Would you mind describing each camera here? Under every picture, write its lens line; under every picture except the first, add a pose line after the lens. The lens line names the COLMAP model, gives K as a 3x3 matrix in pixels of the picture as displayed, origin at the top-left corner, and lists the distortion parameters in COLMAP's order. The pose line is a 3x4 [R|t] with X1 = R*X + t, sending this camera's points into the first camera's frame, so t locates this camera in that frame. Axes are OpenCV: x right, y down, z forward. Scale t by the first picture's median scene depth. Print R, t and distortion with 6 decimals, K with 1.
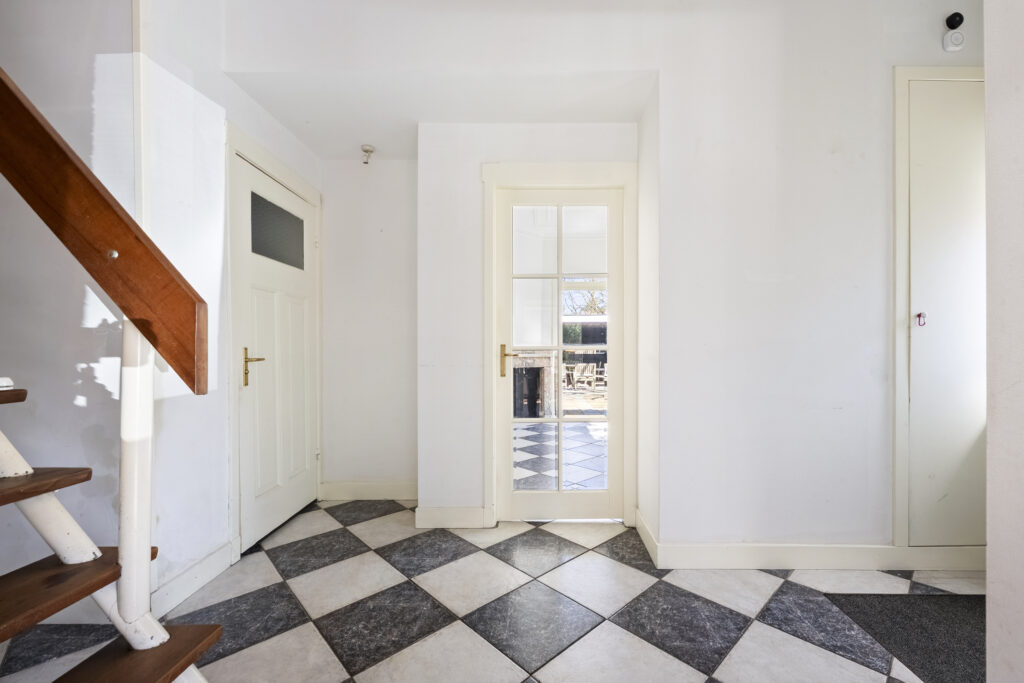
lens RADIAL K [[415.3, 0, 548.4], [0, 415.3, 347.6], [0, 0, 1]] dist [-0.000502, 0.000116]
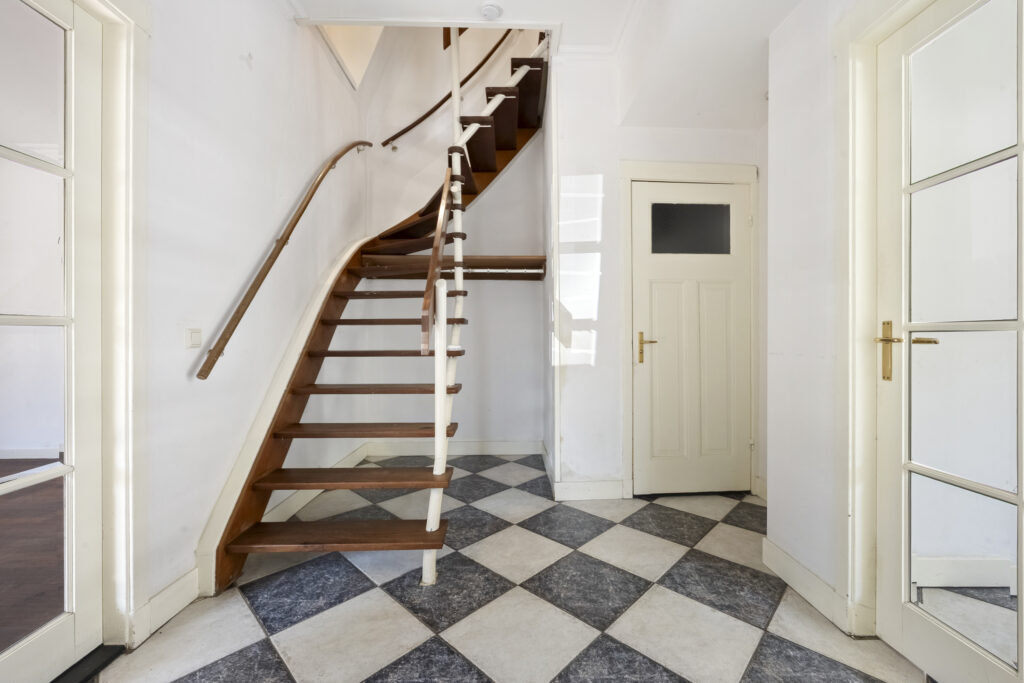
lens RADIAL K [[415.3, 0, 516.0], [0, 415.3, 336.3], [0, 0, 1]] dist [-0.000502, 0.000116]
pose [[0.026487, -0.001307, -0.999648, 0.501620], [0.005287, 0.999985, -0.001167, 0.011841], [0.999635, -0.005254, 0.026493, 0.589112]]
